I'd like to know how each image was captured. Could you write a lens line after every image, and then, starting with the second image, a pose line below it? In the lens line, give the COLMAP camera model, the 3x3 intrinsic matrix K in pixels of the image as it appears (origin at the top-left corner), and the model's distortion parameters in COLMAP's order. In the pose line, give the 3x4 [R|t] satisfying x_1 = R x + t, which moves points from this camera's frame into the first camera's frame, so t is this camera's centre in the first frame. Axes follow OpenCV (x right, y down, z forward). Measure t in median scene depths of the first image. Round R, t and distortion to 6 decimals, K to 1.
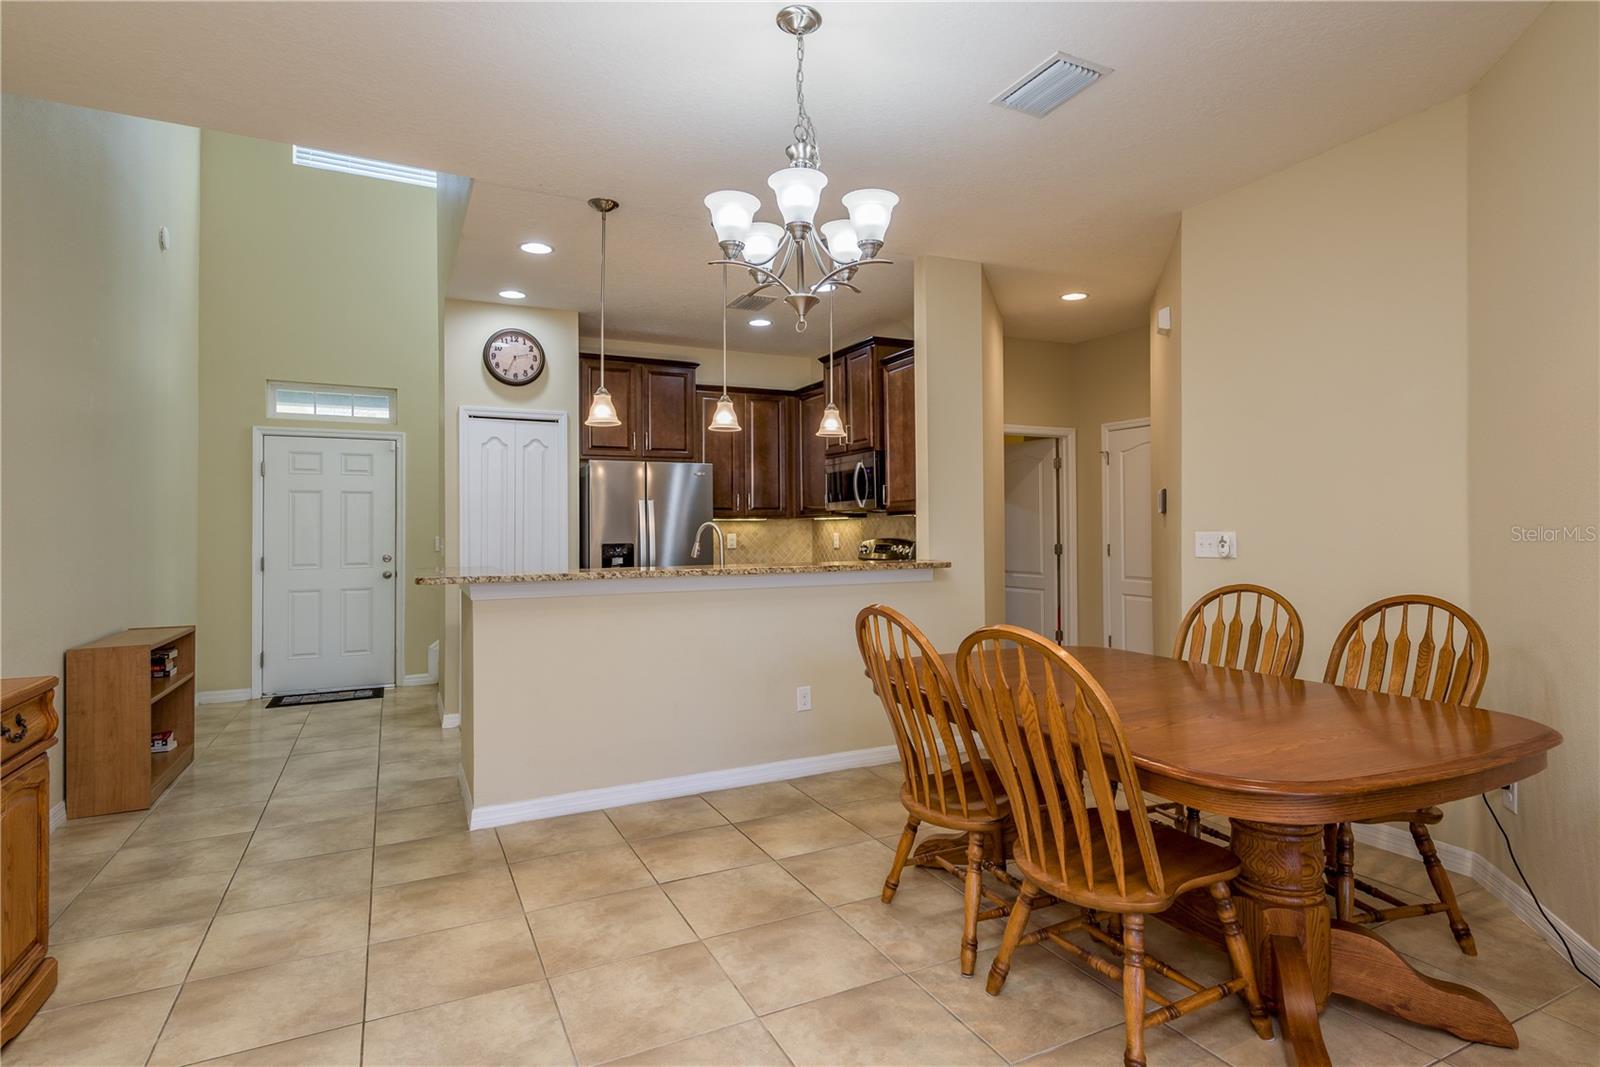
lens RADIAL K [[802.9, 0, 784.4], [0, 802.9, 520.8], [0, 0, 1]] dist [0.020655, -0.005669]
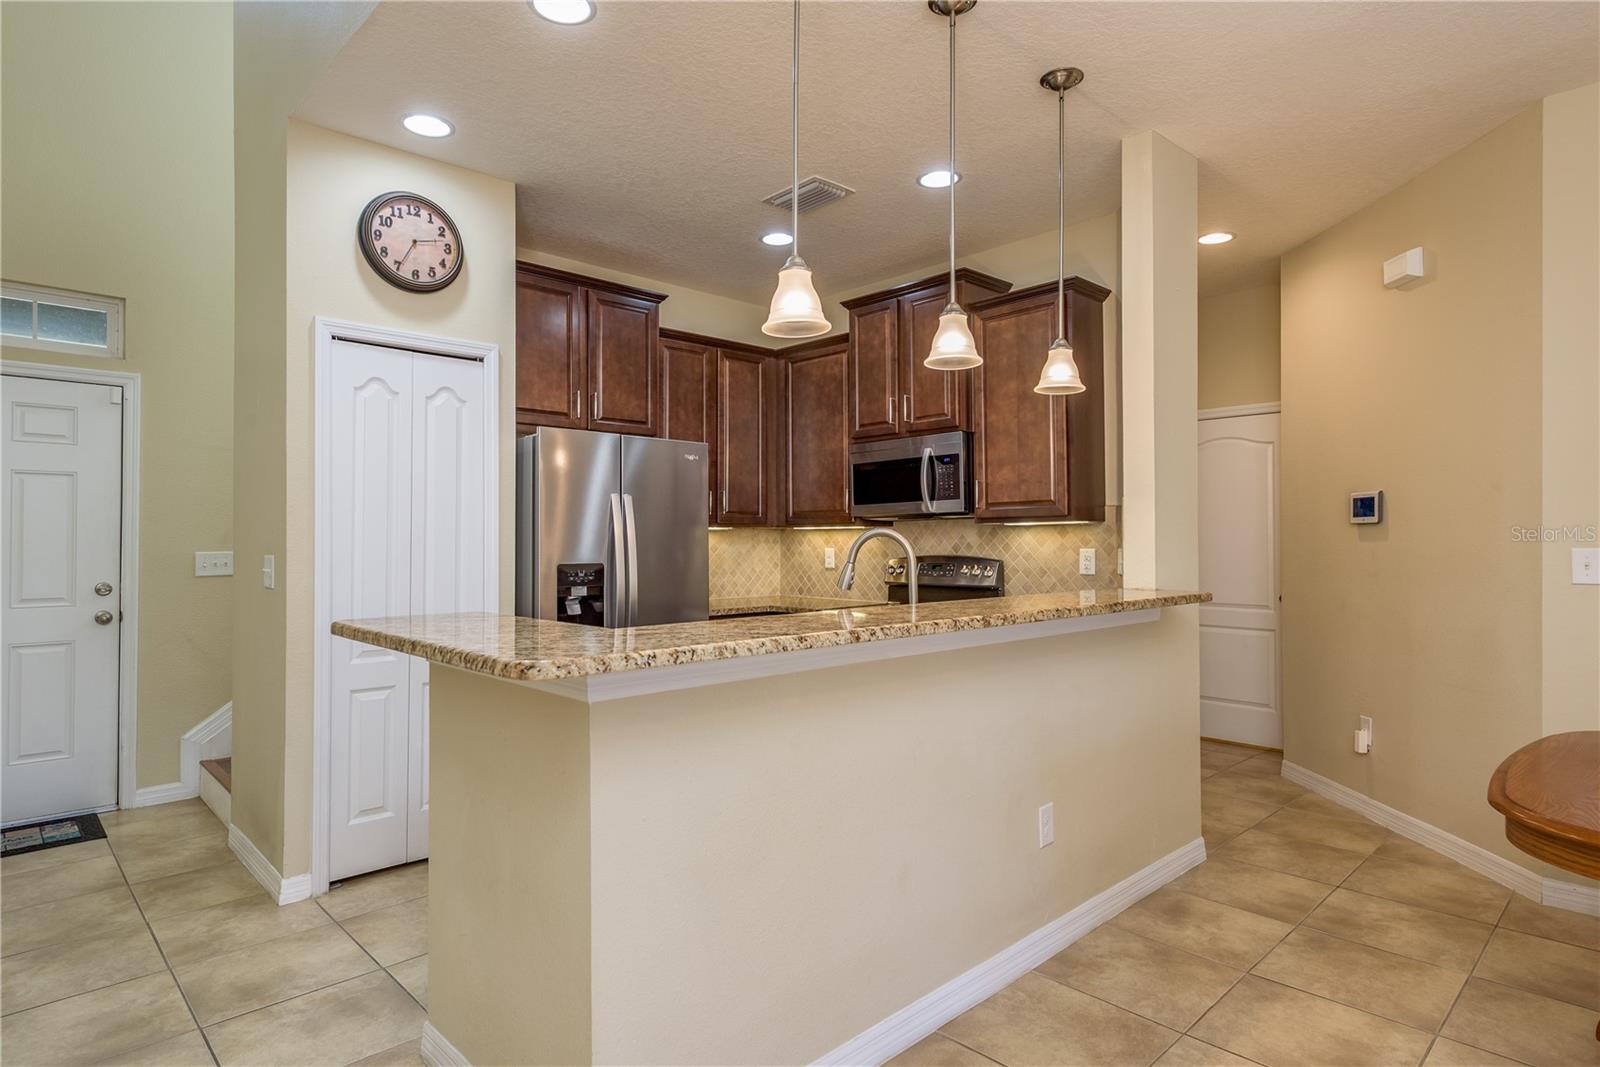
lens RADIAL K [[872.3, 0, 796.4], [0, 872.3, 534.9], [0, 0, 1]] dist [0.019402, -0.004402]
pose [[0.957557, 0.006774, 0.288164, -0.245663], [-0.006692, 0.999977, -0.001268, 0.005866], [-0.288166, -0.000714, 0.957580, 0.309666]]
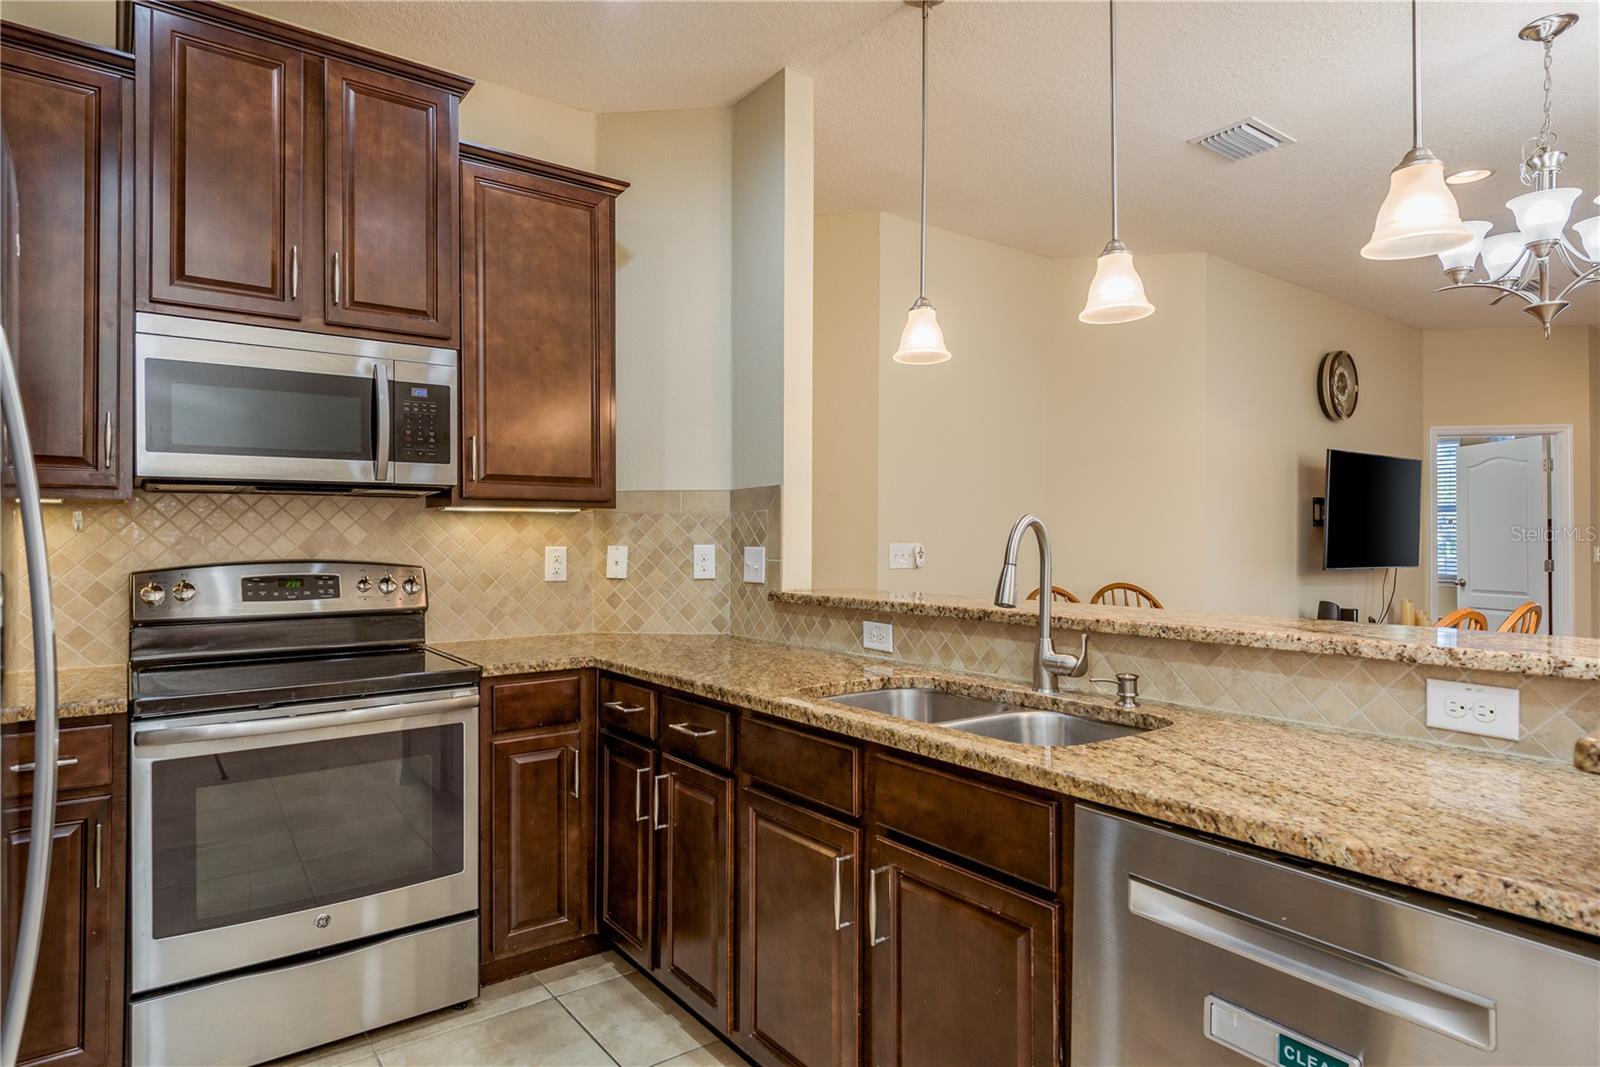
lens RADIAL K [[910.4, 0, 804.2], [0, 910.4, 535.0], [0, 0, 1]] dist [0.021693, -0.009325]
pose [[-0.178875, 0.014667, 0.983763, -0.389313], [-0.008037, 0.999834, -0.016368, 0.016092], [-0.983839, -0.010834, -0.178727, 0.907208]]
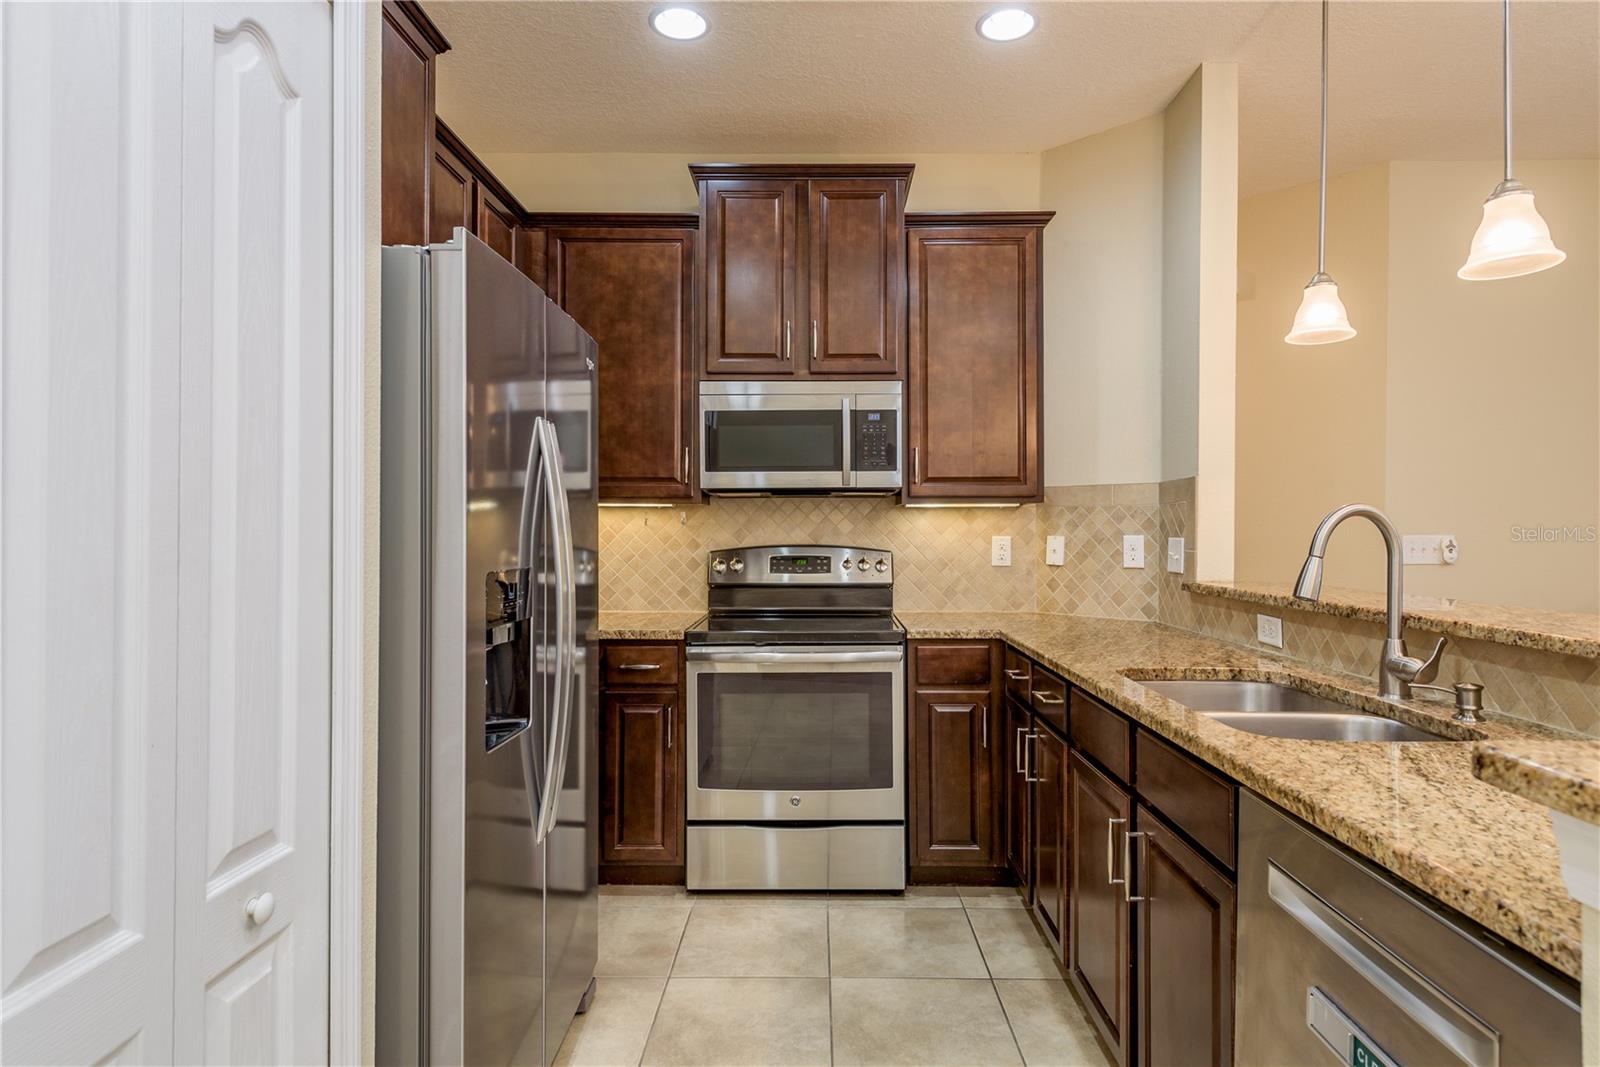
lens RADIAL K [[872.3, 0, 809.4], [0, 872.3, 529.3], [0, 0, 1]] dist [0.019402, -0.004402]
pose [[0.455683, 0.011491, 0.890068, -0.430086], [-0.015506, 0.999867, -0.004971, 0.015538], [-0.890007, -0.011536, 0.455801, 0.790575]]
